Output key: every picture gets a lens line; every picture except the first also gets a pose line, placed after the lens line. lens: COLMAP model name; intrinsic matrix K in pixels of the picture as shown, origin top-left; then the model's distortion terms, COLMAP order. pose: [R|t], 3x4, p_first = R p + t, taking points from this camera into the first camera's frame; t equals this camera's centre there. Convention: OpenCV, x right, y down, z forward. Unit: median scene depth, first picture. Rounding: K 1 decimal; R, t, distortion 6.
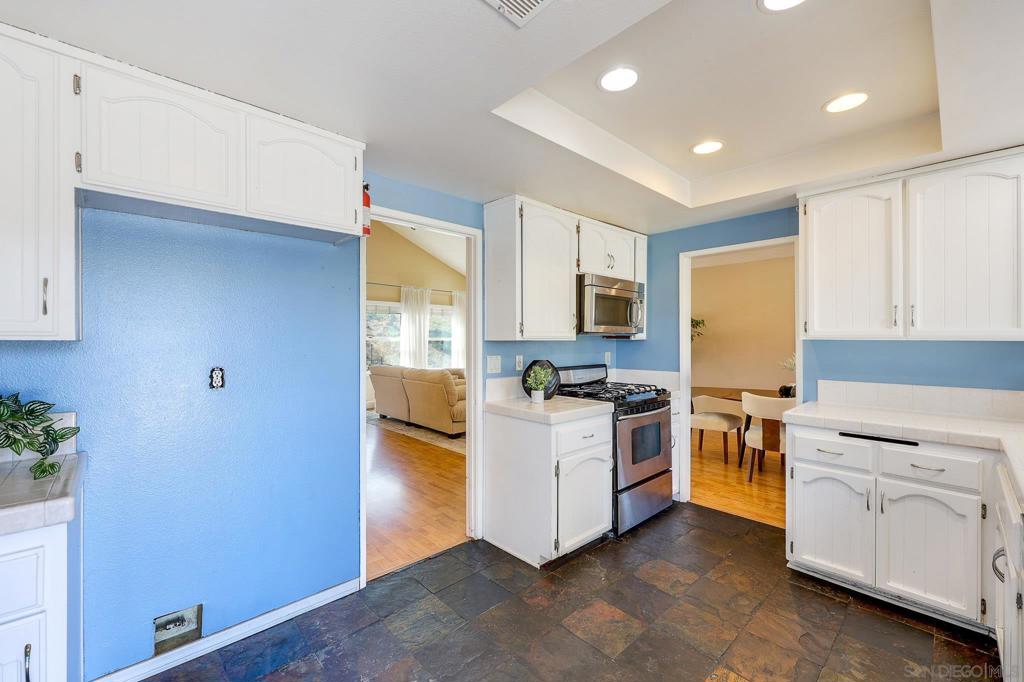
lens RADIAL K [[424.5, 0, 506.2], [0, 424.5, 340.2], [0, 0, 1]] dist [0.000152, 0.000048]
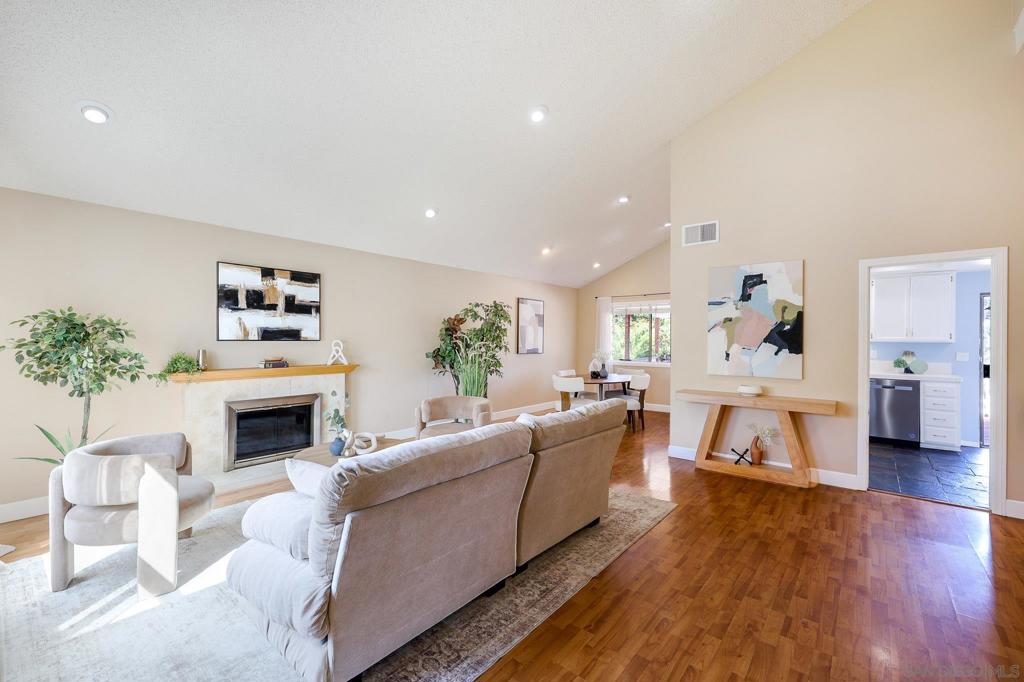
lens RADIAL K [[433.1, 0, 506.9], [0, 433.1, 338.6], [0, 0, 1]] dist [-0.001324, -0.000052]
pose [[-0.125343, -0.000454, 0.992113, -1.153905], [-0.001865, 0.999998, 0.000222, -0.012045], [-0.992112, -0.001822, -0.125344, 2.040484]]
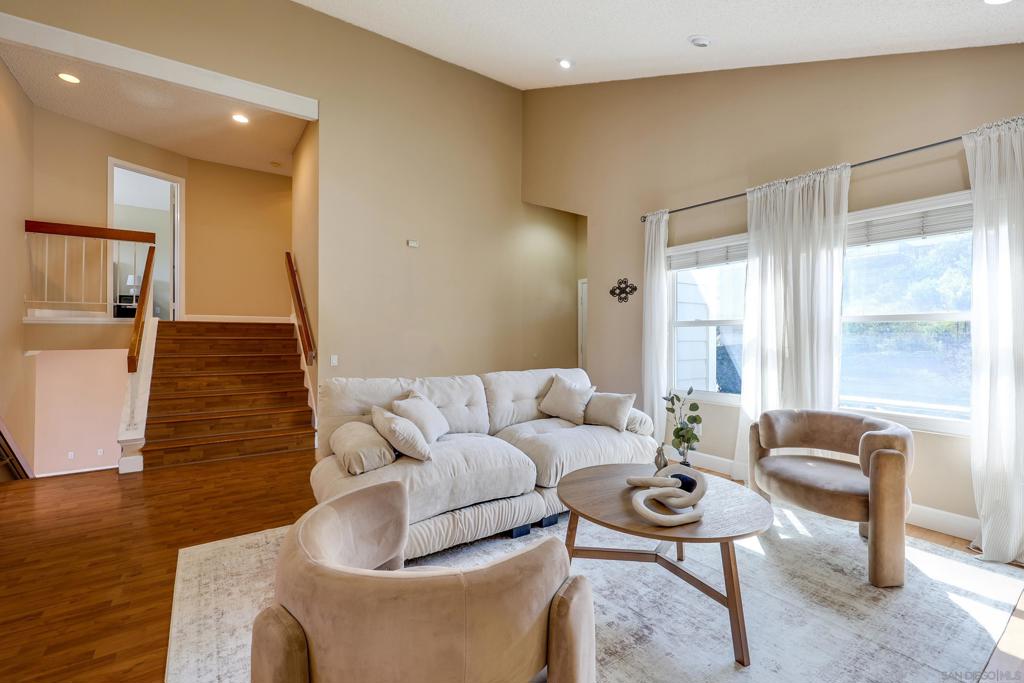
lens RADIAL K [[439.6, 0, 504.5], [0, 439.6, 334.5], [0, 0, 1]] dist [0.000650, 0.000028]
pose [[-0.147168, -0.004872, -0.989100, 0.534796], [-0.005050, 0.999979, -0.004174, 0.035419], [0.989099, 0.004380, -0.147189, 2.135556]]
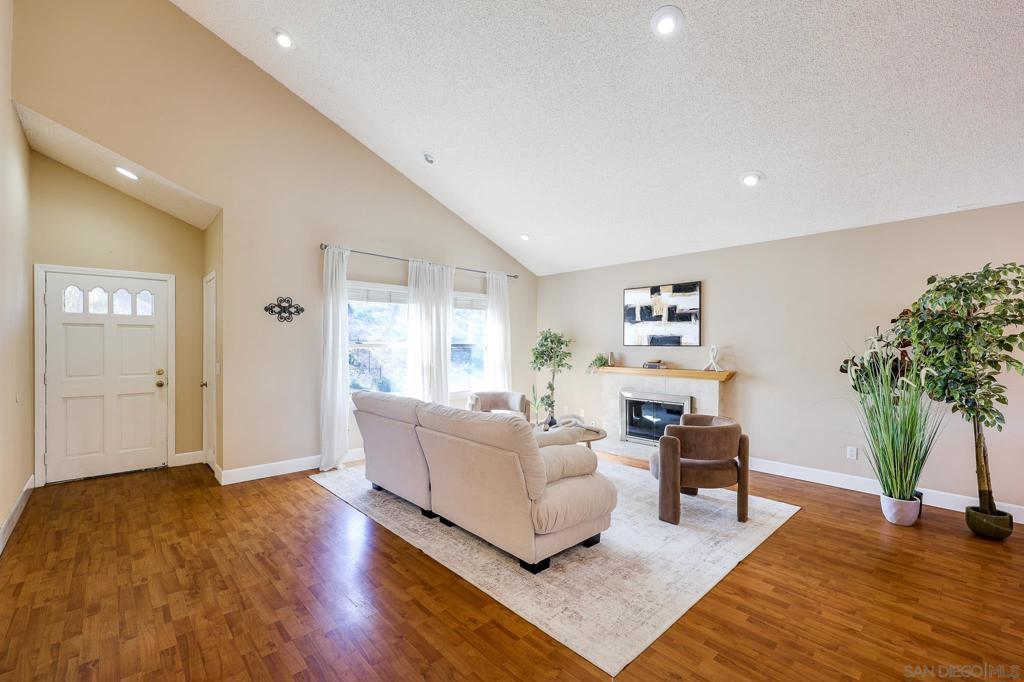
lens RADIAL K [[436.6, 0, 507.6], [0, 436.6, 343.7], [0, 0, 1]] dist [-0.000379, -0.000084]
pose [[0.999990, 0.000531, -0.004405, -0.258273], [-0.000549, 0.999992, -0.004025, -0.005723], [0.004402, 0.004028, 0.999982, 0.934221]]
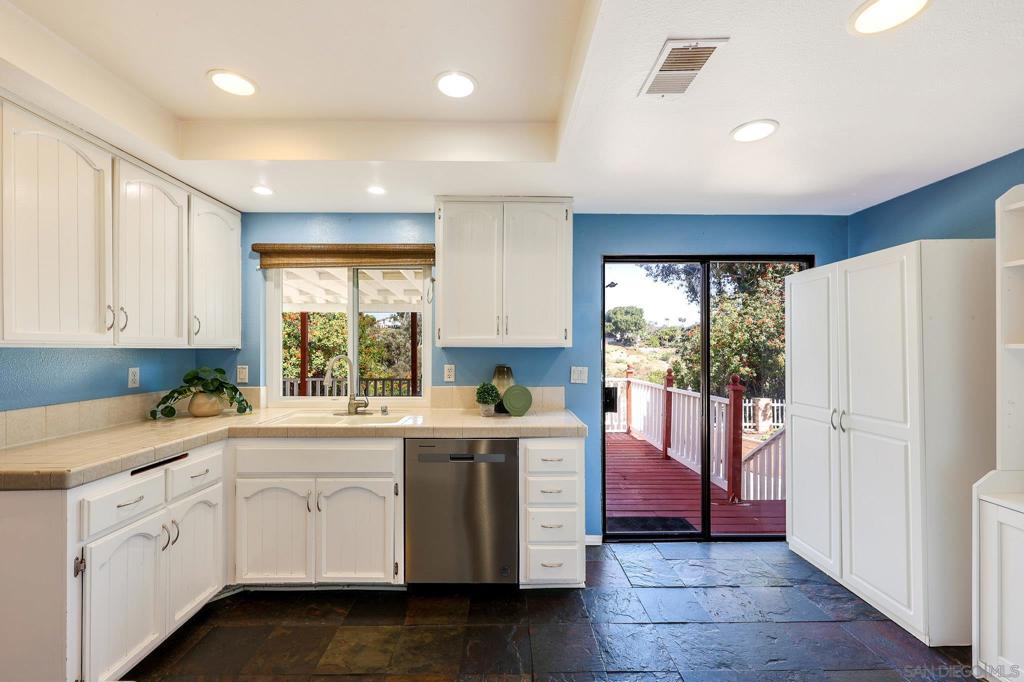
lens RADIAL K [[416.4, 0, 511.4], [0, 416.4, 347.6], [0, 0, 1]] dist [-0.000125, -0.000068]
pose [[-0.744771, 0.001368, 0.667319, -0.137359], [0.002040, 0.999998, 0.000227, 0.000392], [-0.667317, 0.001530, -0.744772, 0.754427]]
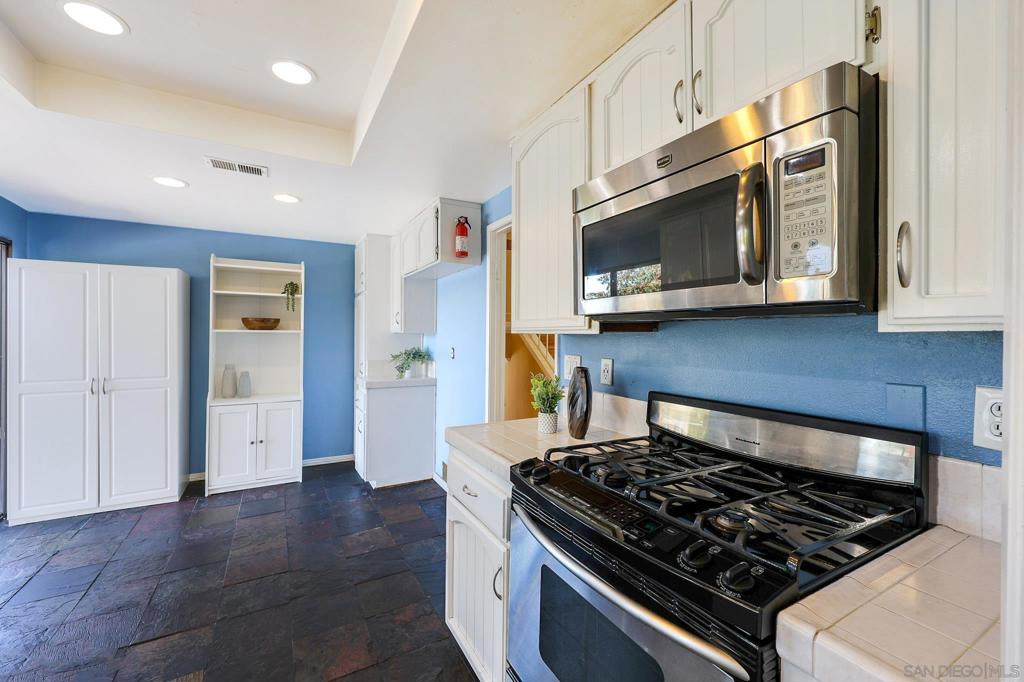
lens RADIAL K [[417.3, 0, 510.3], [0, 417.3, 337.2], [0, 0, 1]] dist [-0.001192, -0.000011]
pose [[-0.234981, 0.005033, -0.971987, 0.604363], [-0.009585, 0.999926, 0.007495, 0.001710], [0.971953, 0.011078, -0.234916, 0.953022]]
